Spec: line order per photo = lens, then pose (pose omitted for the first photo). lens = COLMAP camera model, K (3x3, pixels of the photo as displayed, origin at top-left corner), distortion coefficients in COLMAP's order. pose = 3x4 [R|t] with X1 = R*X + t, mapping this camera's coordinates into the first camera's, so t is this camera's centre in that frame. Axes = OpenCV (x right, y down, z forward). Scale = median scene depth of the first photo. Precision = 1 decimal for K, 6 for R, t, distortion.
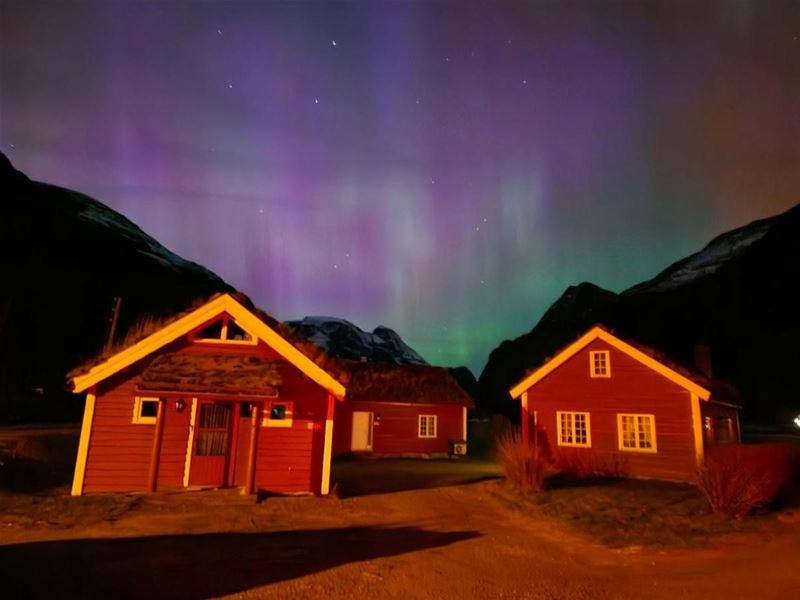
lens RADIAL K [[551.9, 0, 392.7], [0, 551.9, 291.0], [0, 0, 1]] dist [0.049514, 0.000099]
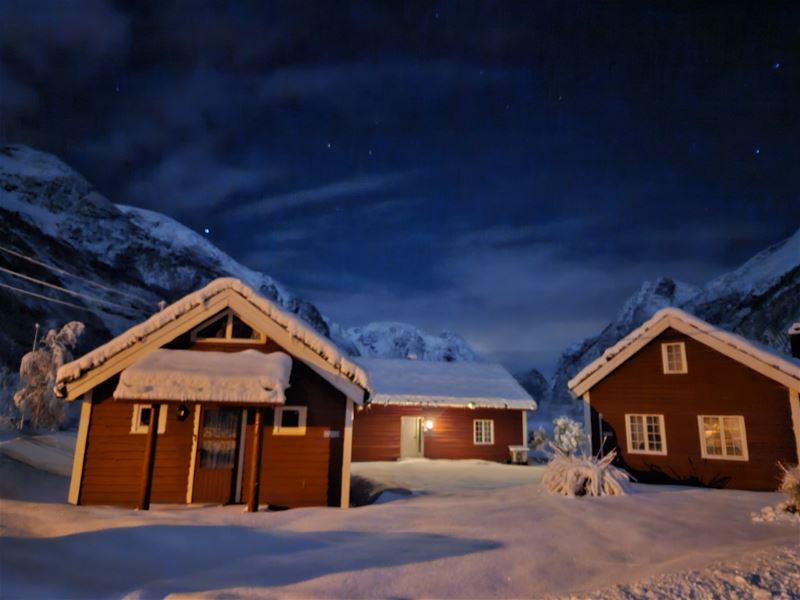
lens RADIAL K [[558.1, 0, 395.7], [0, 558.1, 289.4], [0, 0, 1]] dist [0.040054, -0.006889]
pose [[0.993399, -0.039420, -0.107728, 0.045486], [0.038346, 0.999192, -0.012024, 0.020830], [0.108115, 0.007814, 0.994108, 0.091045]]
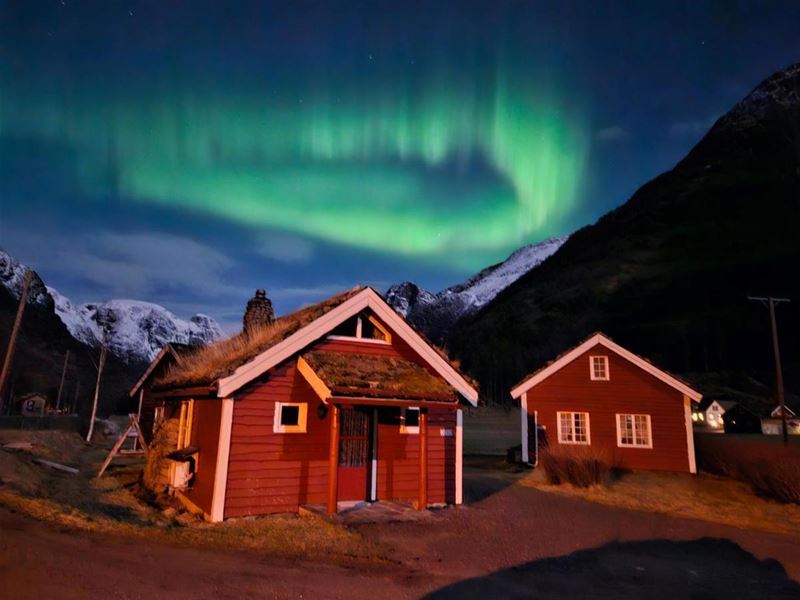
lens RADIAL K [[558.1, 0, 395.7], [0, 558.1, 289.4], [0, 0, 1]] dist [0.040054, -0.006889]
pose [[0.948338, 0.061855, 0.311173, -0.379833], [-0.065215, 0.997871, 0.000394, 0.003976], [-0.310486, -0.020667, 0.950353, 0.090204]]
